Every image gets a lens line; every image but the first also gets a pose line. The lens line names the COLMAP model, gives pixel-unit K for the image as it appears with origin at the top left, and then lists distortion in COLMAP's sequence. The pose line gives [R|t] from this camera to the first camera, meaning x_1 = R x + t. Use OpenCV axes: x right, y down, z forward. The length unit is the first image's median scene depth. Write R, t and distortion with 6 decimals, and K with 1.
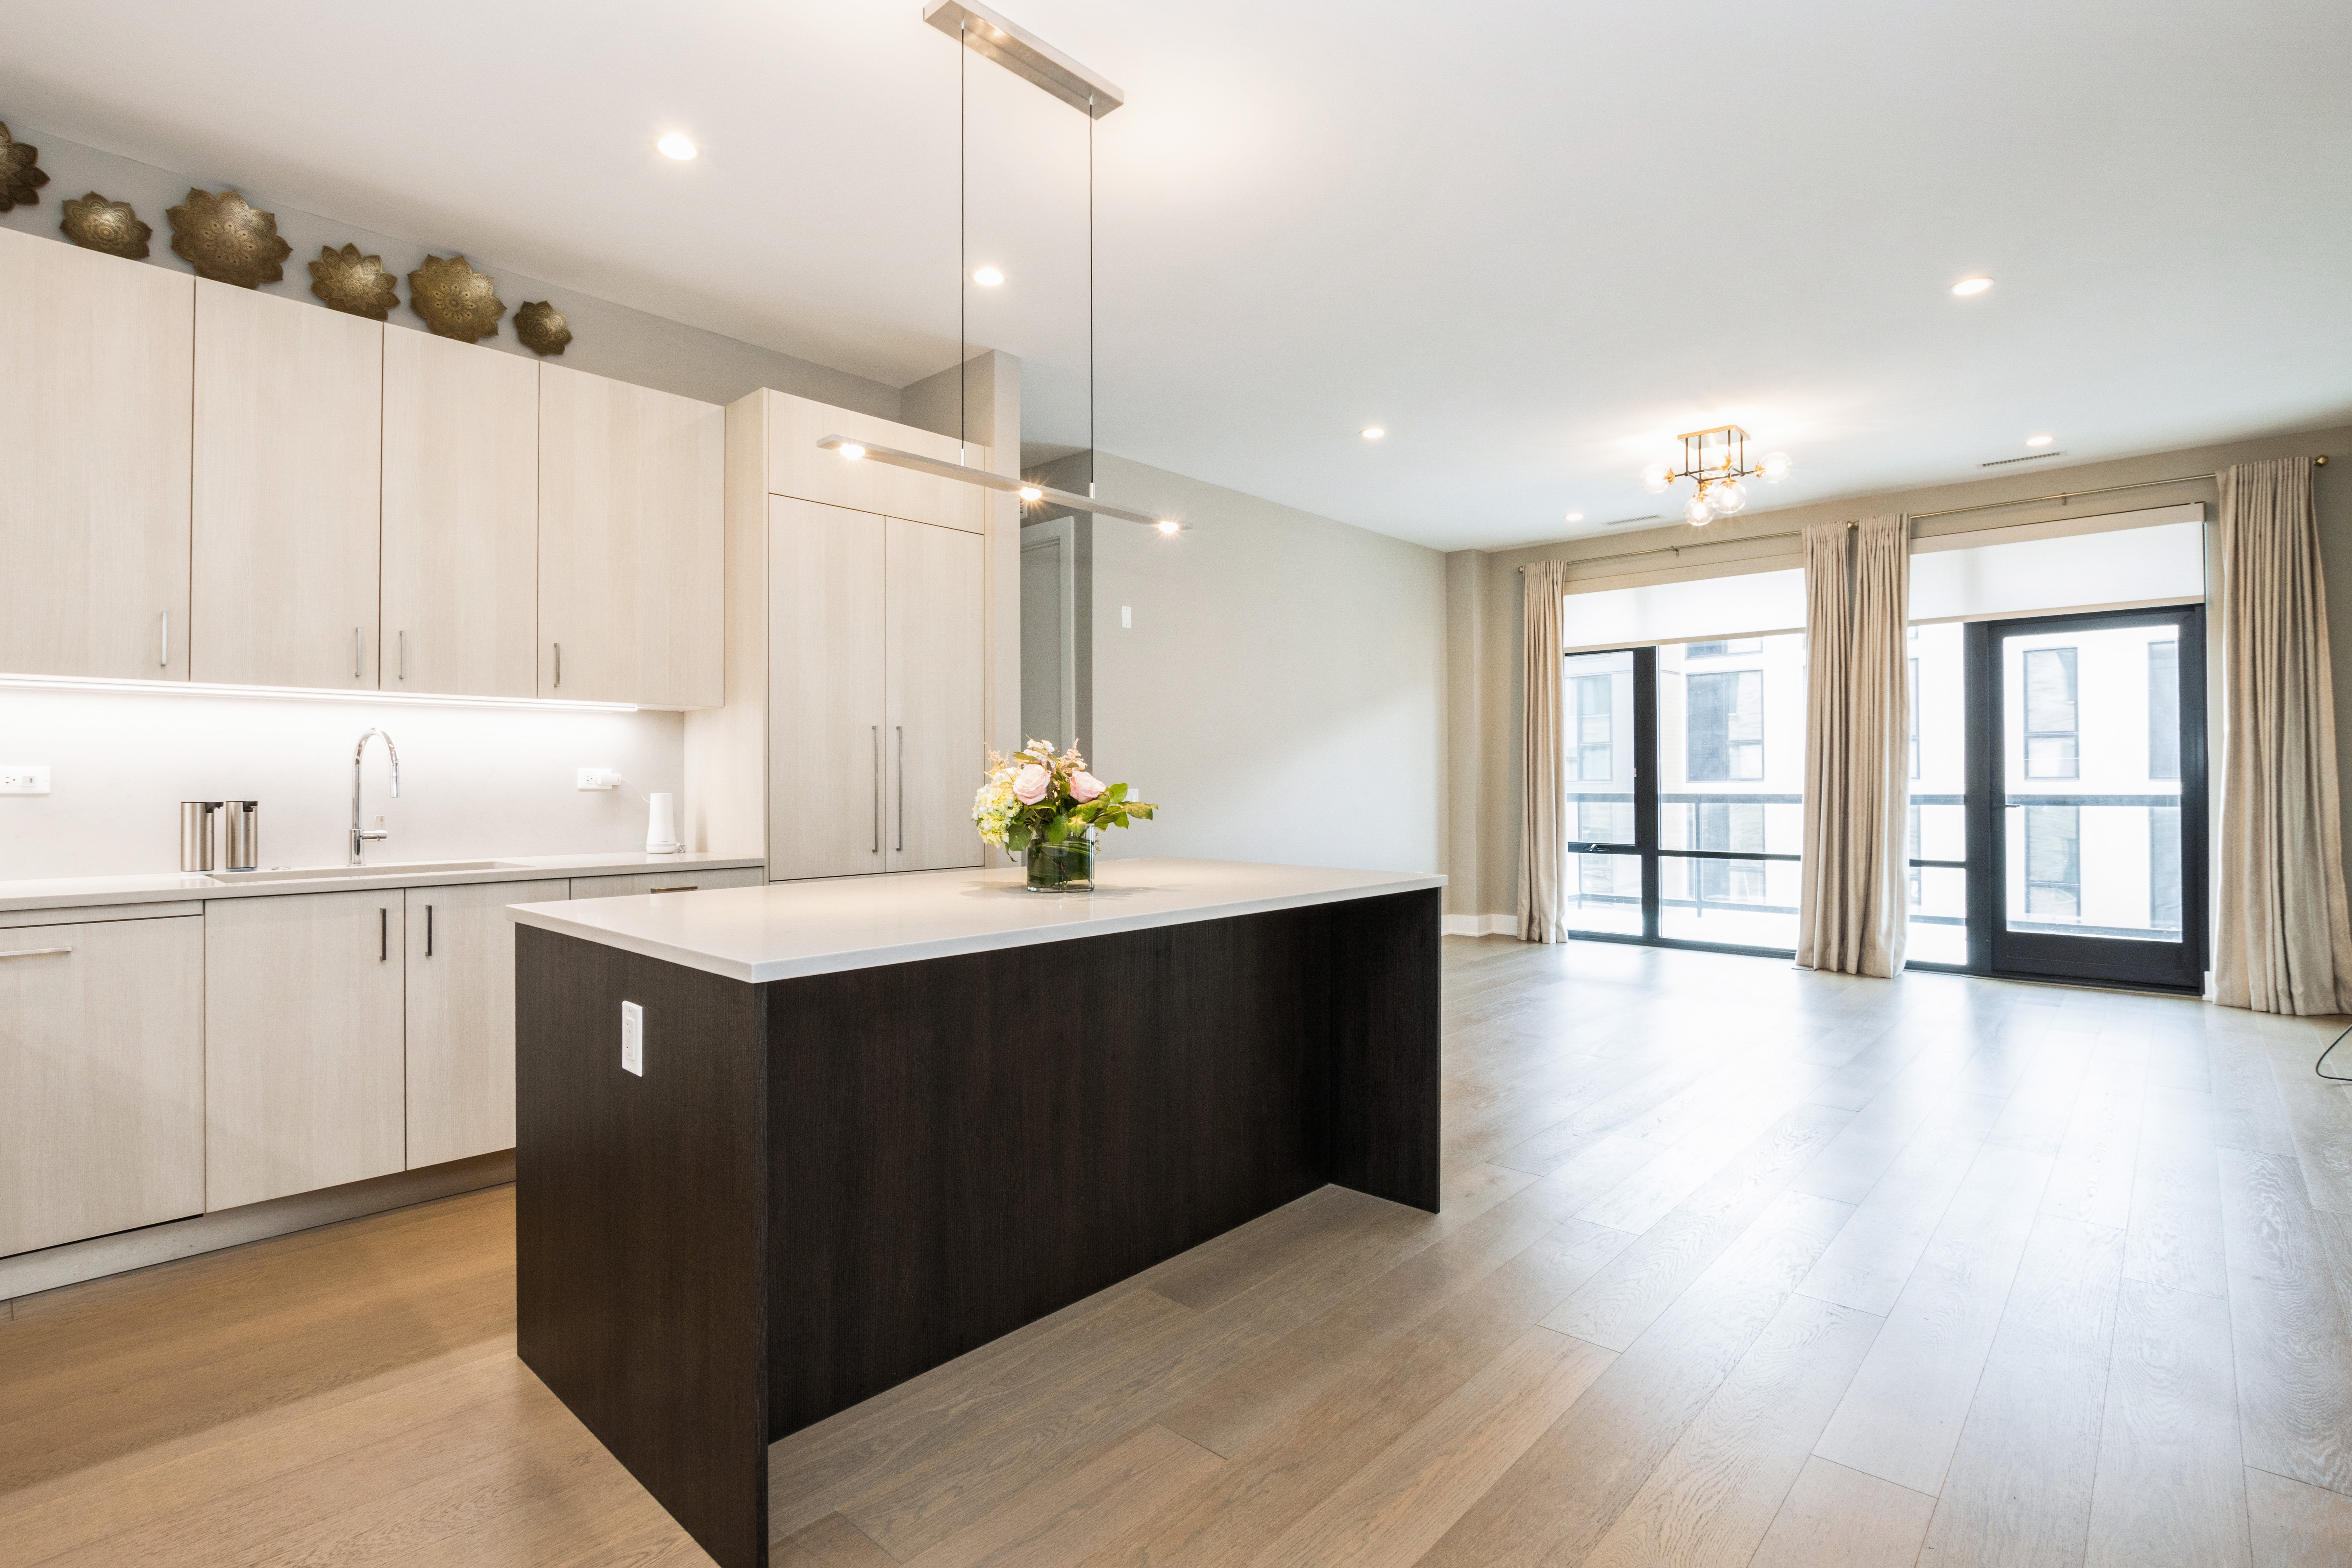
lens RADIAL K [[1114.1, 0, 1189.9], [0, 1114.1, 777.2], [0, 0, 1]] dist [-0.006714, 0.001069]
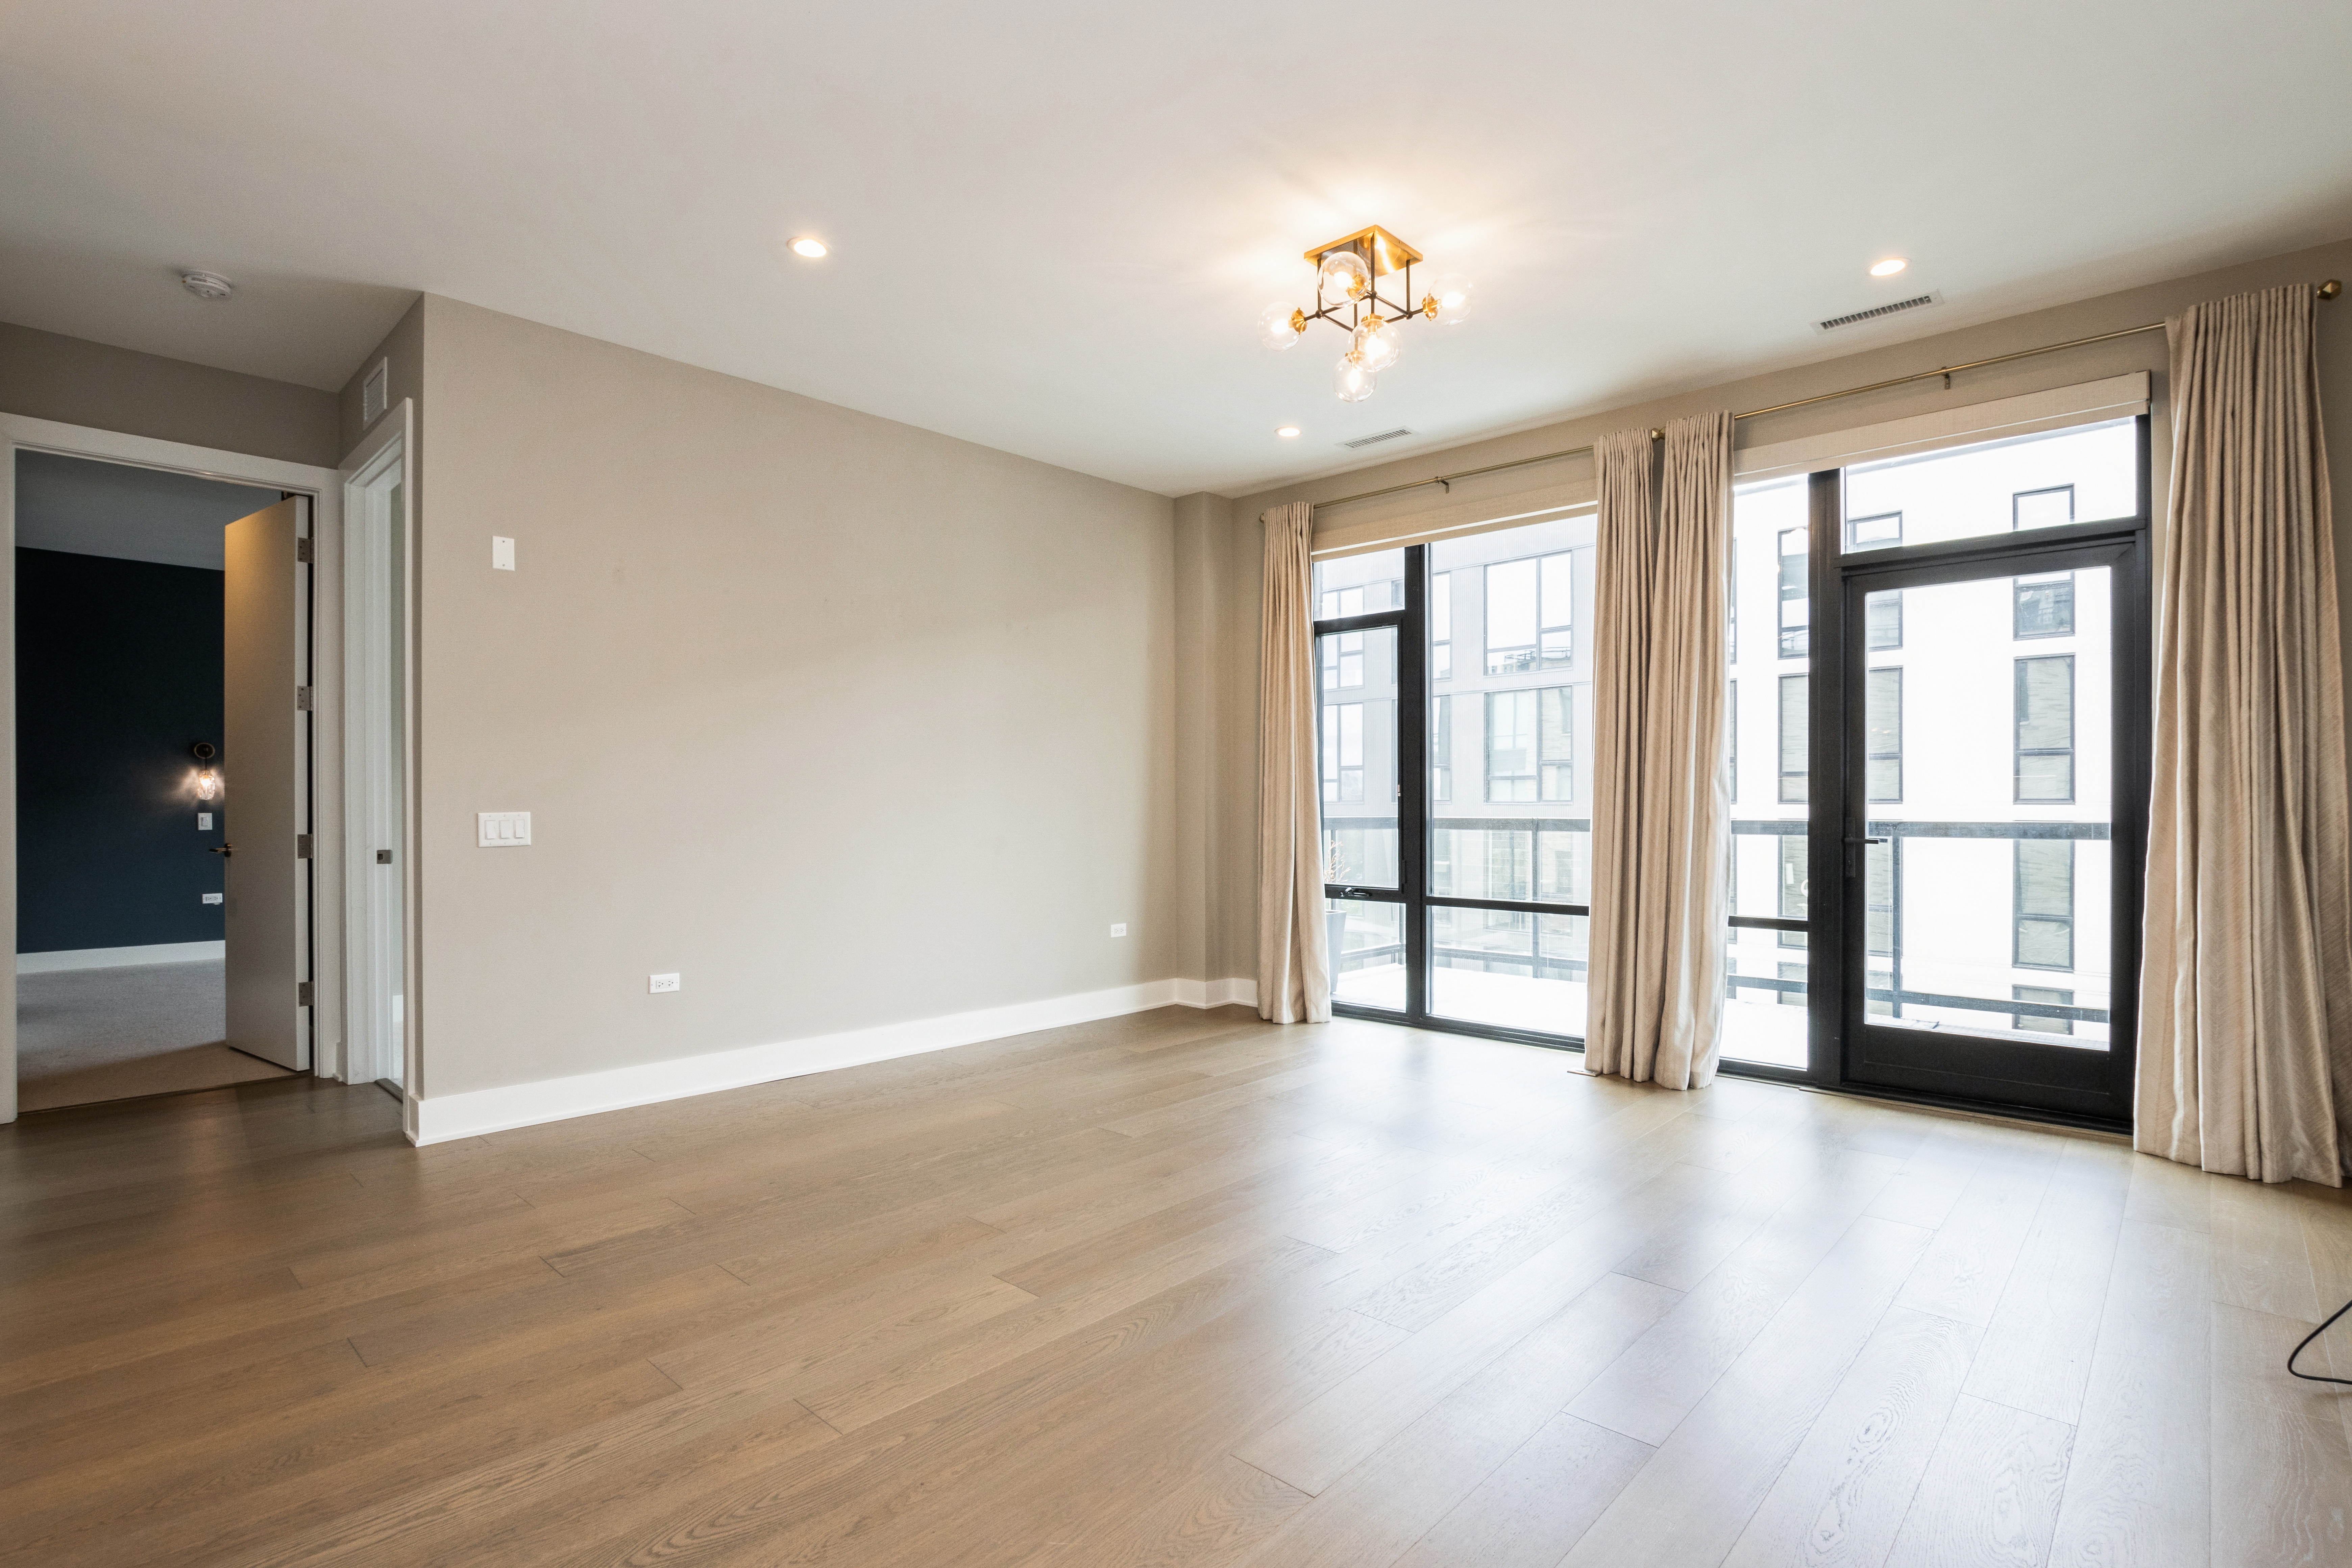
lens RADIAL K [[1114.1, 0, 1215.3], [0, 1114.1, 806.5], [0, 0, 1]] dist [-0.006714, 0.001069]
pose [[0.999999, 0.000481, 0.000973, 0.323231], [-0.000487, 0.999976, 0.006847, 0.001816], [-0.000970, -0.006847, 0.999976, 0.307529]]
